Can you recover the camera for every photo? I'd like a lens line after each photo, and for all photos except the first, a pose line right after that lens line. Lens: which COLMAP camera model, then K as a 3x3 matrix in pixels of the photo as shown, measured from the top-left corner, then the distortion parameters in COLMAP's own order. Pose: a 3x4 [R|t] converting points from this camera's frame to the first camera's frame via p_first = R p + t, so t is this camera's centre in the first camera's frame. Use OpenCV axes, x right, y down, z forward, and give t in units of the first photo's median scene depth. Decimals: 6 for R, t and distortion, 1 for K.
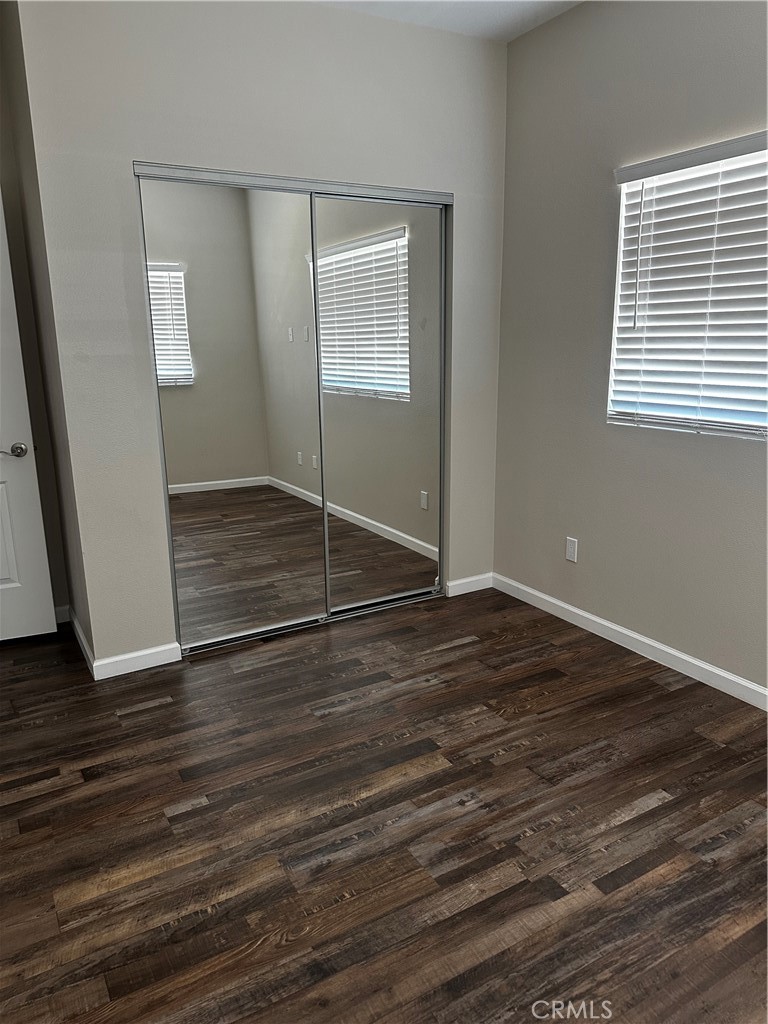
lens RADIAL K [[733.6, 0, 384.0], [0, 733.6, 512.0], [0, 0, 1]] dist [0.030817, -0.028927]
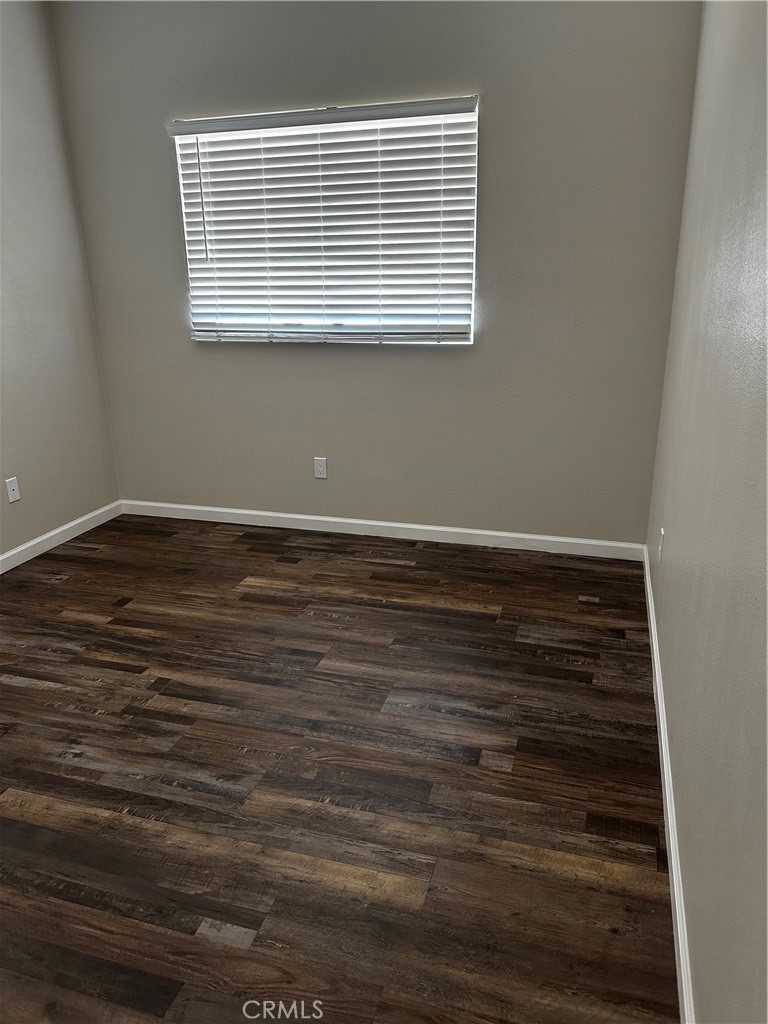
lens RADIAL K [[733.6, 0, 384.0], [0, 733.6, 512.0], [0, 0, 1]] dist [0.030817, -0.028927]
pose [[-0.686924, -0.201841, 0.698137, -0.943109], [0.198450, 0.872047, 0.447384, -0.293254], [-0.699109, 0.445864, -0.558974, 1.328168]]
